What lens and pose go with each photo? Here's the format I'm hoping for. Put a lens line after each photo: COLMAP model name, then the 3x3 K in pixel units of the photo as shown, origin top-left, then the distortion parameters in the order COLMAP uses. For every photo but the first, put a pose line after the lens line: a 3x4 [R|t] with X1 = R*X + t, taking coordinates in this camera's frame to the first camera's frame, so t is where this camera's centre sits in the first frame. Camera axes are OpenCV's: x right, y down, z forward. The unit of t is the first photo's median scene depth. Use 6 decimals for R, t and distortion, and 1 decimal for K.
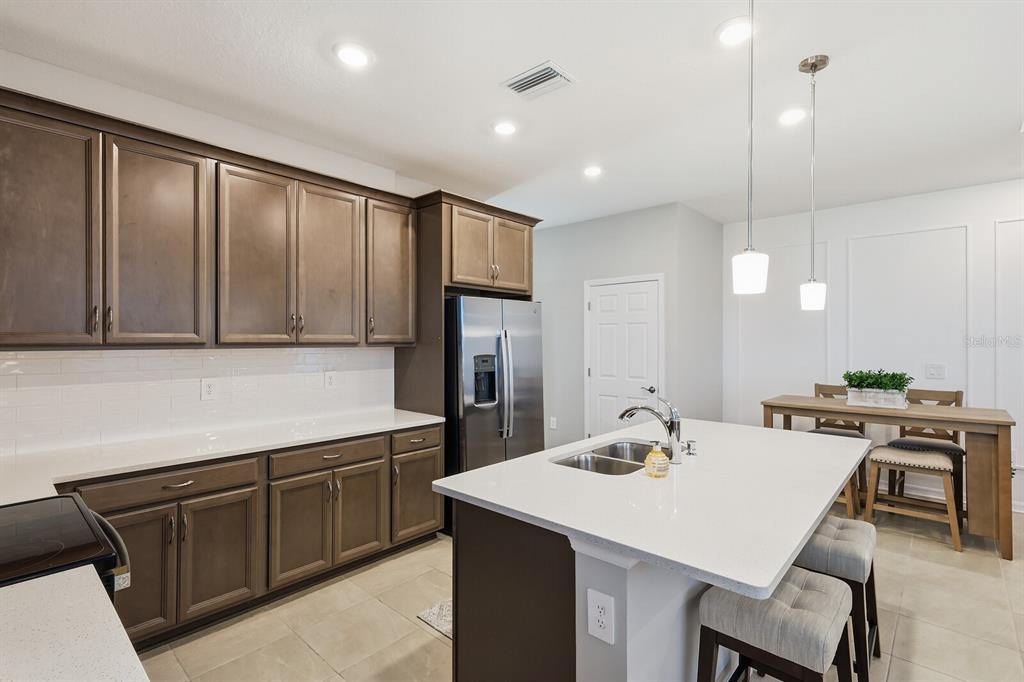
lens RADIAL K [[483.0, 0, 516.7], [0, 483.0, 339.3], [0, 0, 1]] dist [-0.001191, -0.000266]
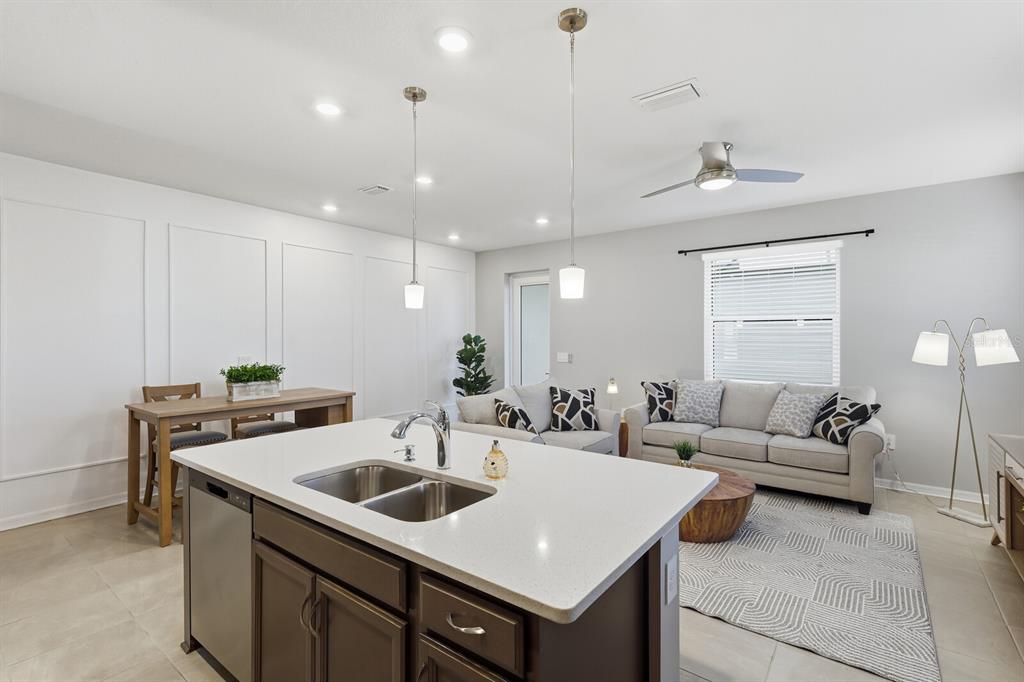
lens RADIAL K [[483.0, 0, 514.0], [0, 483.0, 339.3], [0, 0, 1]] dist [-0.001191, -0.000266]
pose [[-0.077369, 0.002262, 0.997000, -0.360470], [0.001531, 0.999997, -0.002150, 0.011737], [-0.997001, 0.001360, -0.077372, 0.507497]]
